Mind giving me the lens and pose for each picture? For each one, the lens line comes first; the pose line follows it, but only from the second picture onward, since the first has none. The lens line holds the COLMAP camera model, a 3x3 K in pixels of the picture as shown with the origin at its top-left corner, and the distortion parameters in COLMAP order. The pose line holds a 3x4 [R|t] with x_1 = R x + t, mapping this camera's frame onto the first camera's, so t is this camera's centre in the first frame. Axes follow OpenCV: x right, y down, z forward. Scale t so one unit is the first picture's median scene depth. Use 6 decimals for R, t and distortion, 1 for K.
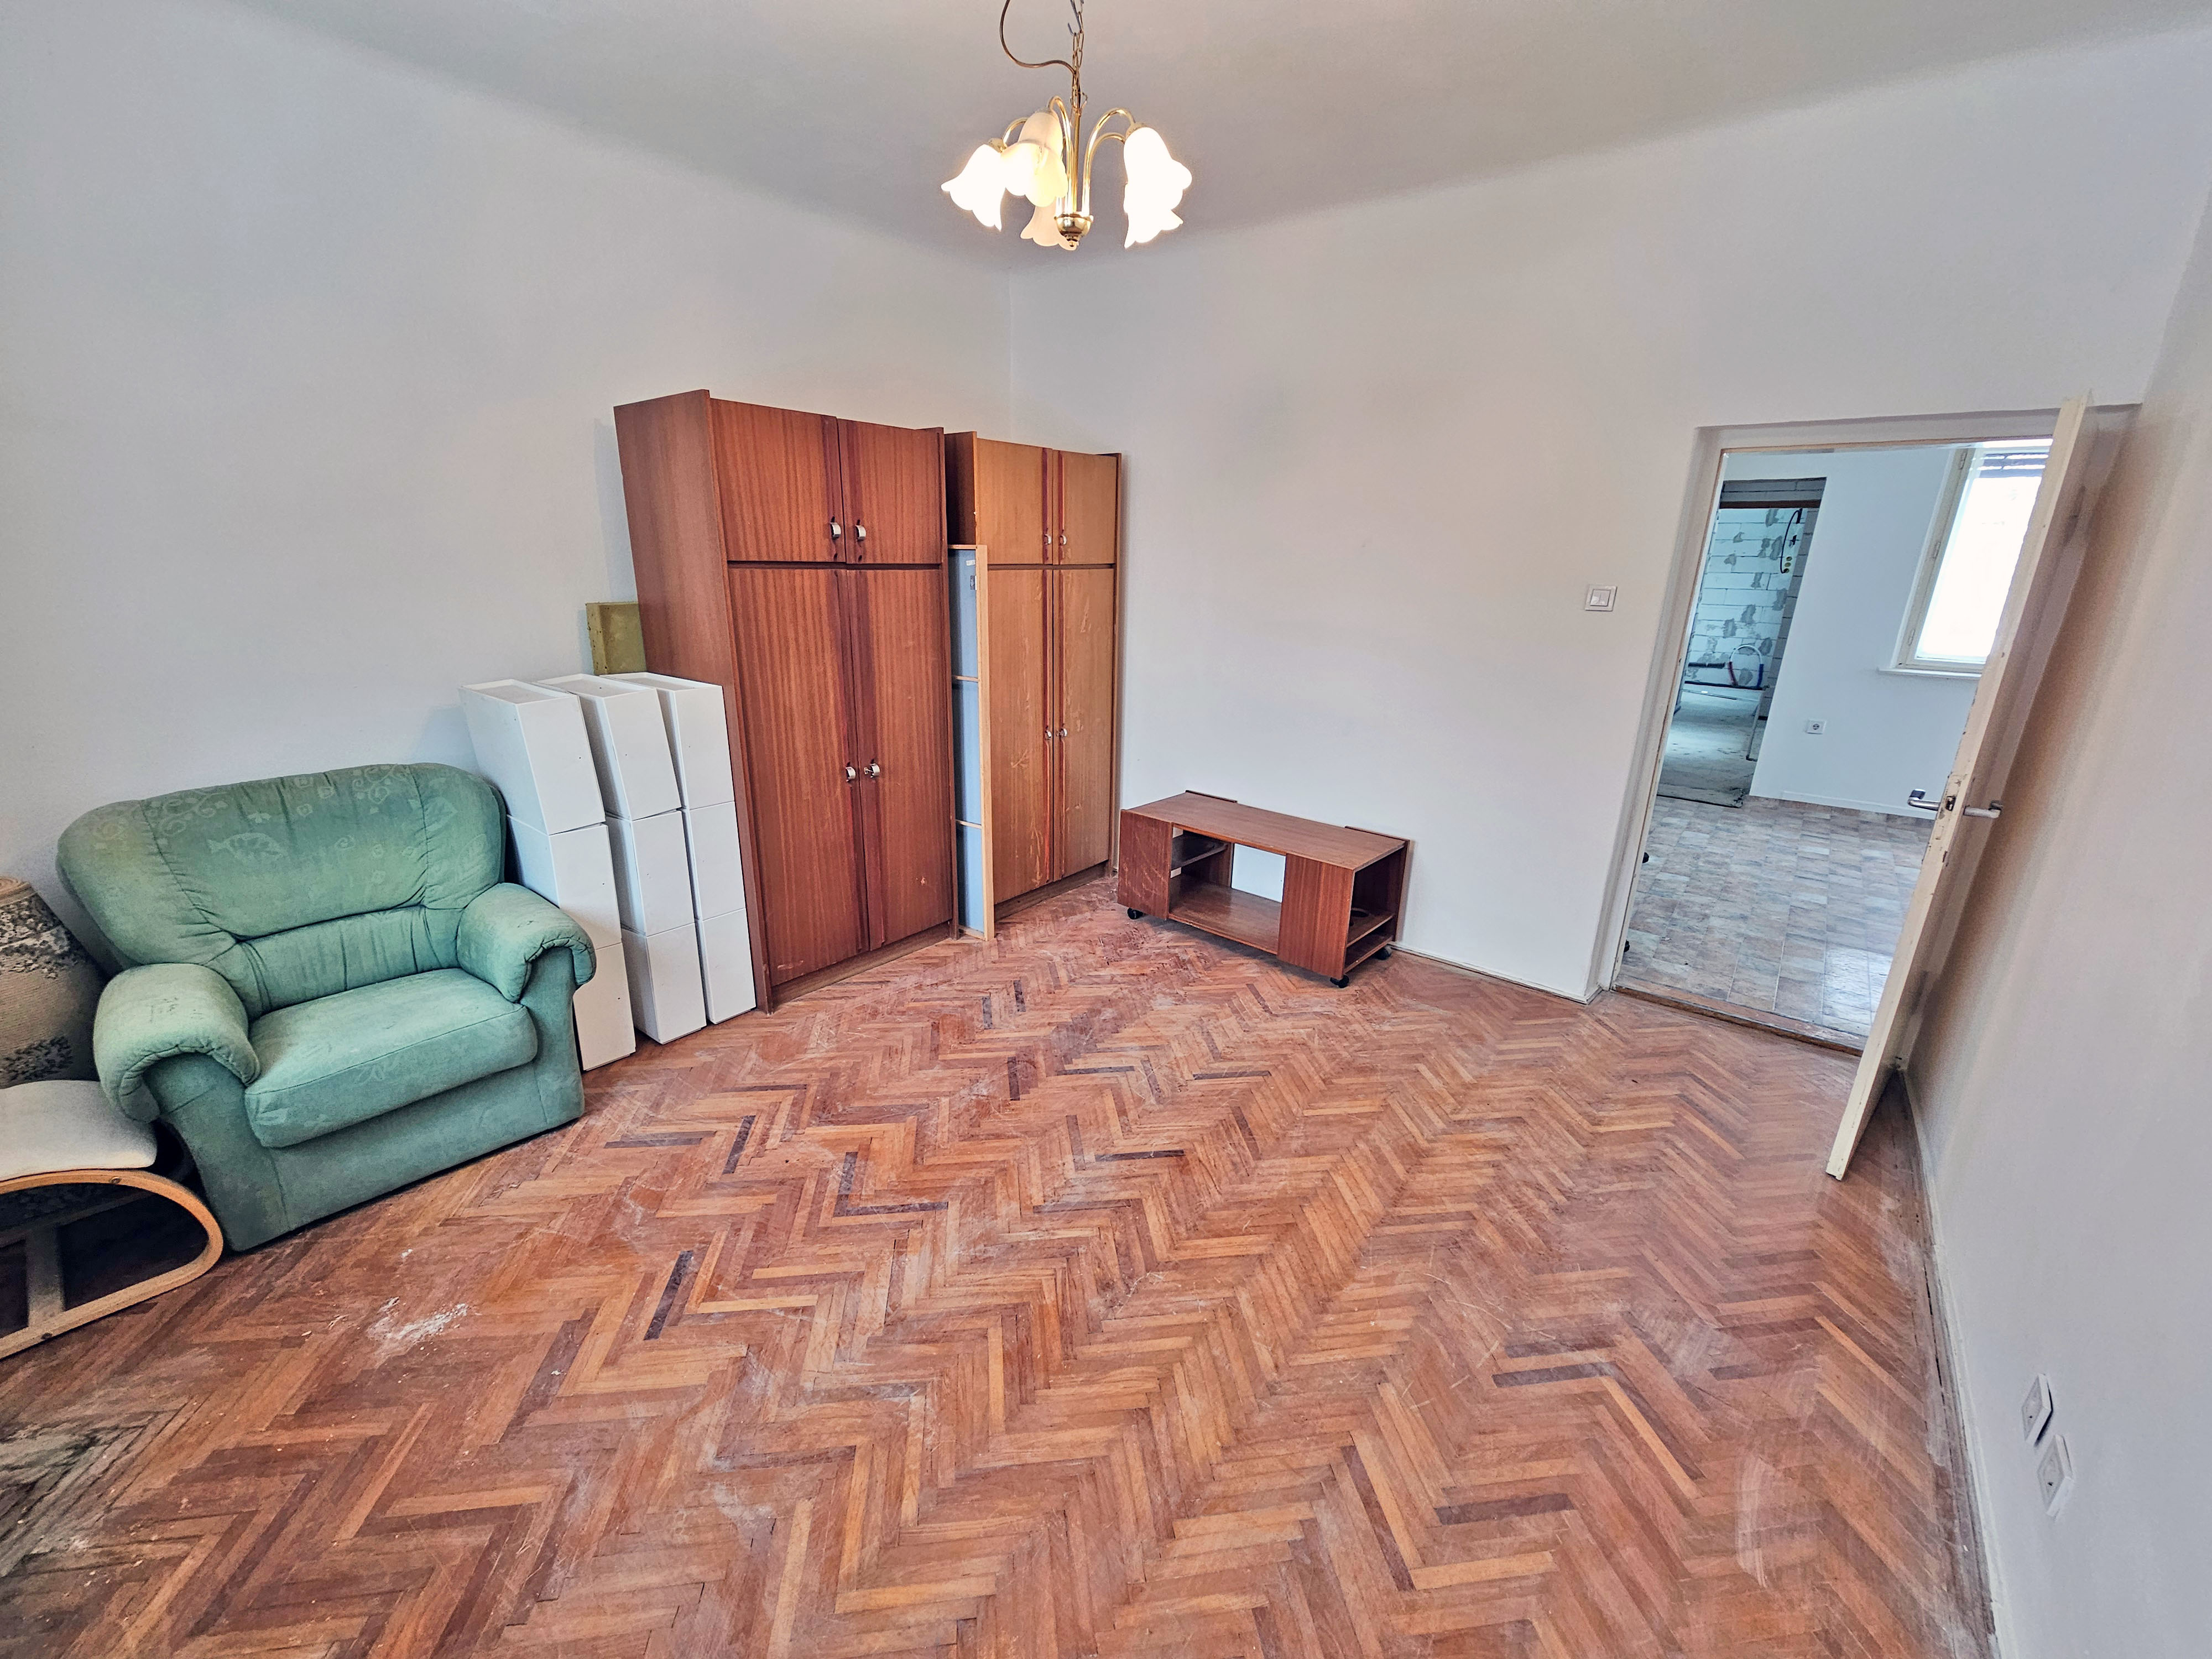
lens RADIAL K [[900.0, 0, 1093.9], [0, 900.0, 840.5], [0, 0, 1]] dist [-0.008249, -0.000065]
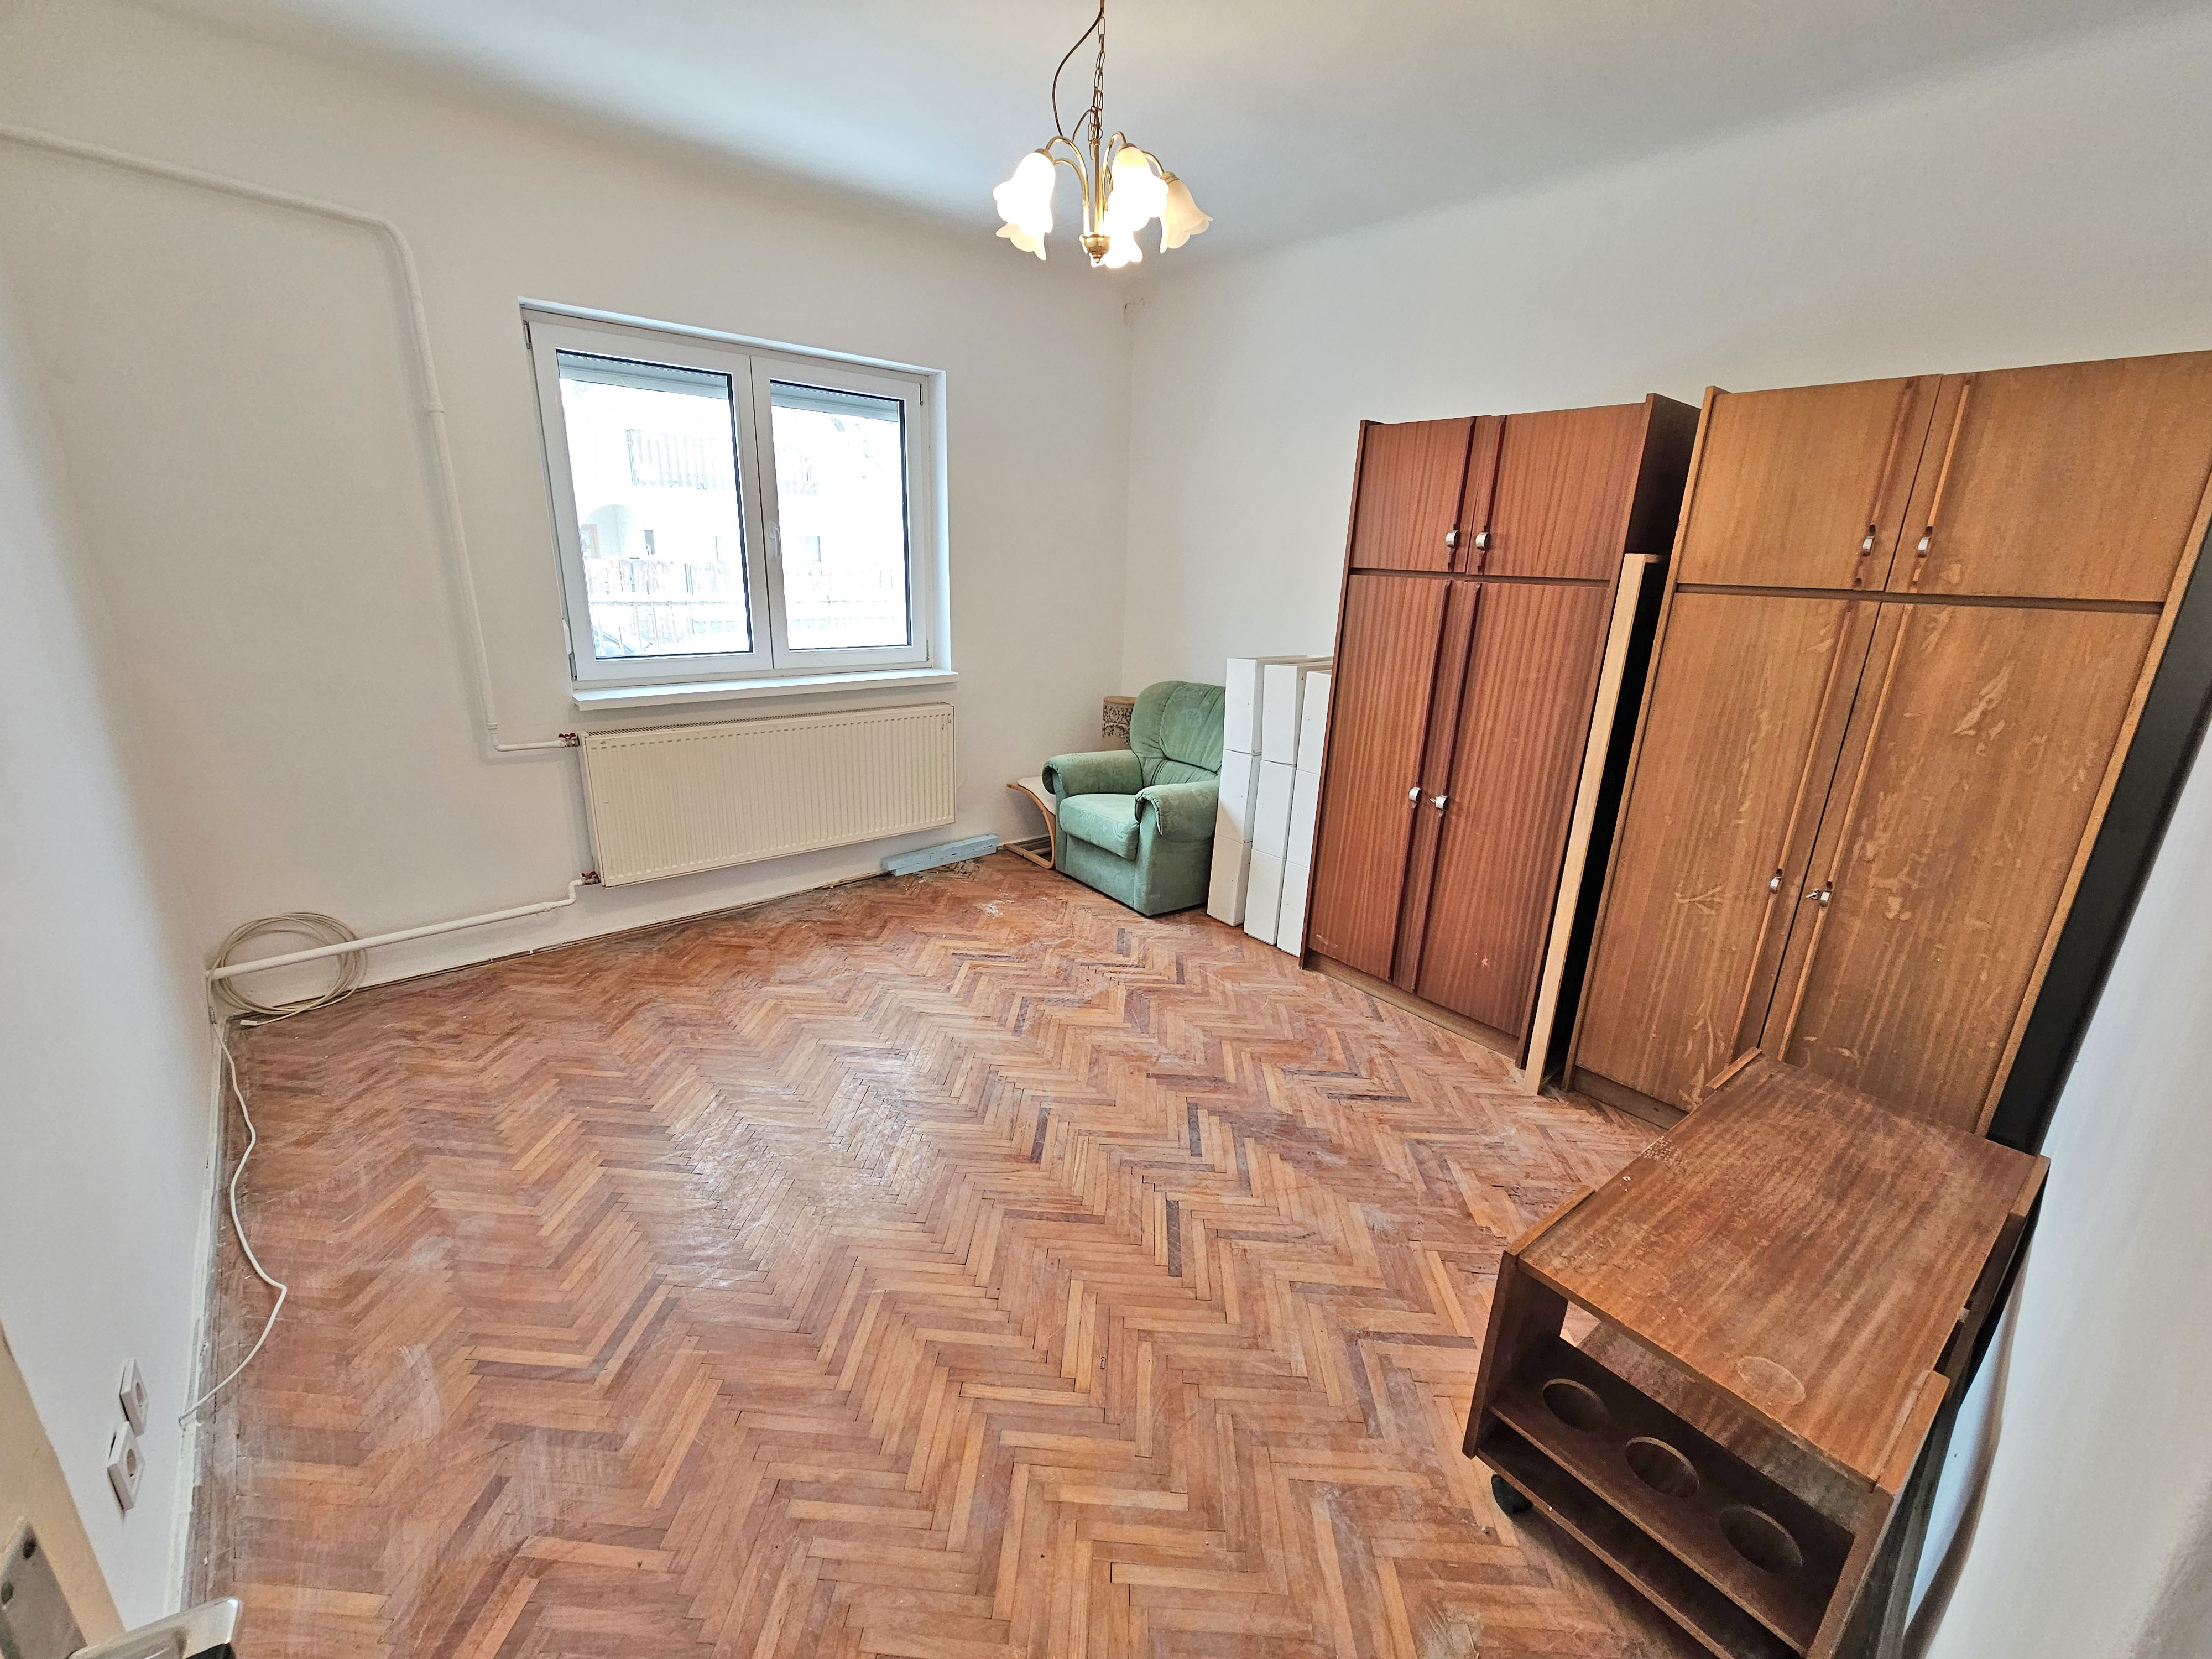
lens RADIAL K [[907.1, 0, 1097.2], [0, 907.1, 836.0], [0, 0, 1]] dist [0.001329, 0.000104]
pose [[-0.190015, 0.271818, -0.943403, 0.913751], [-0.331008, 0.886912, 0.322211, -0.300565], [0.924298, 0.373499, -0.078553, 1.008845]]
